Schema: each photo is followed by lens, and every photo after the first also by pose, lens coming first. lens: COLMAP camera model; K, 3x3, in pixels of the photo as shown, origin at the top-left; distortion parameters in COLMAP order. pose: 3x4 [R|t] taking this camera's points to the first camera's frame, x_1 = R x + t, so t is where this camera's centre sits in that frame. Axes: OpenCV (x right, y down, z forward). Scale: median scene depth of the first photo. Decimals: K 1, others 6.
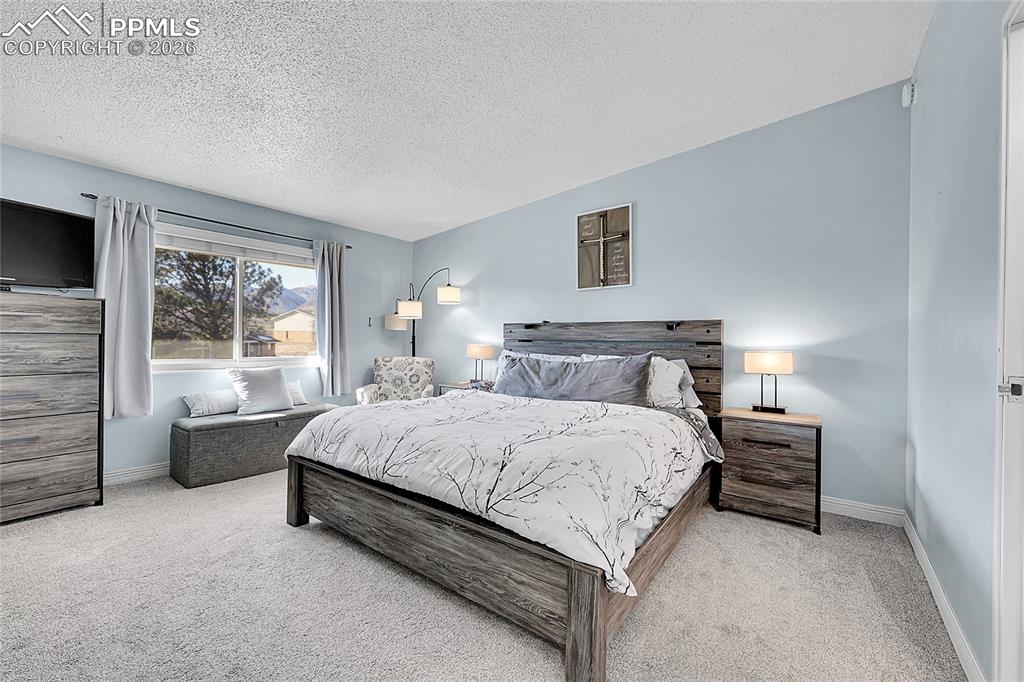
lens RADIAL K [[412.8, 0, 515.0], [0, 412.8, 340.7], [0, 0, 1]] dist [-0.004491, 0.000273]
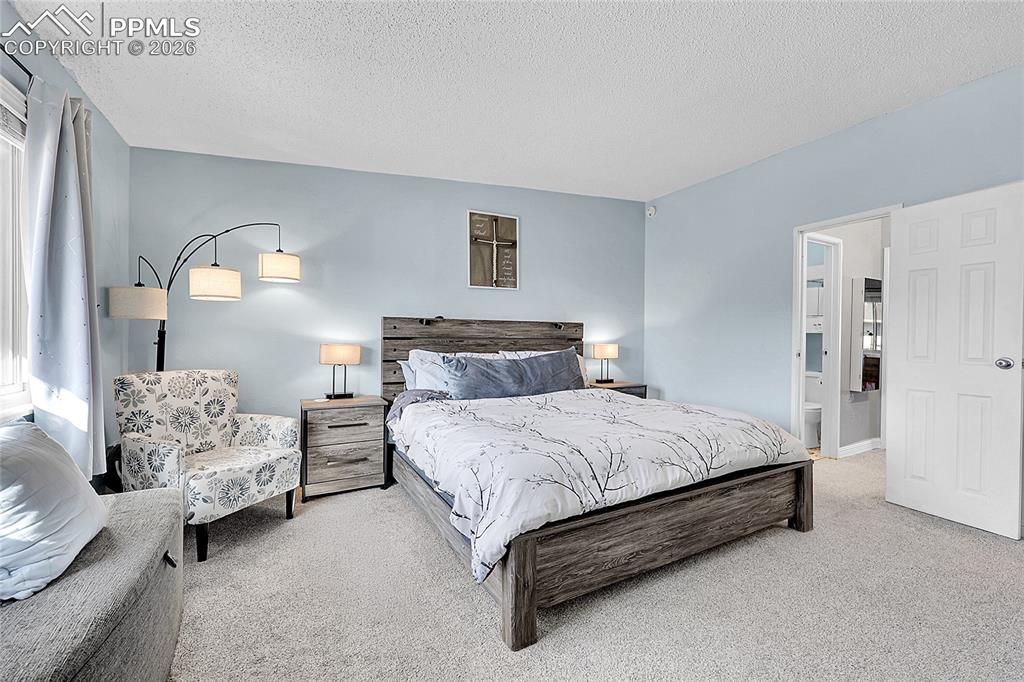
lens RADIAL K [[412.8, 0, 510.2], [0, 412.8, 341.2], [0, 0, 1]] dist [-0.004491, 0.000273]
pose [[0.419794, -0.018223, 0.907436, -0.752366], [-0.000723, 0.999791, 0.020412, -0.013289], [-0.907619, -0.009225, 0.419693, 0.523811]]
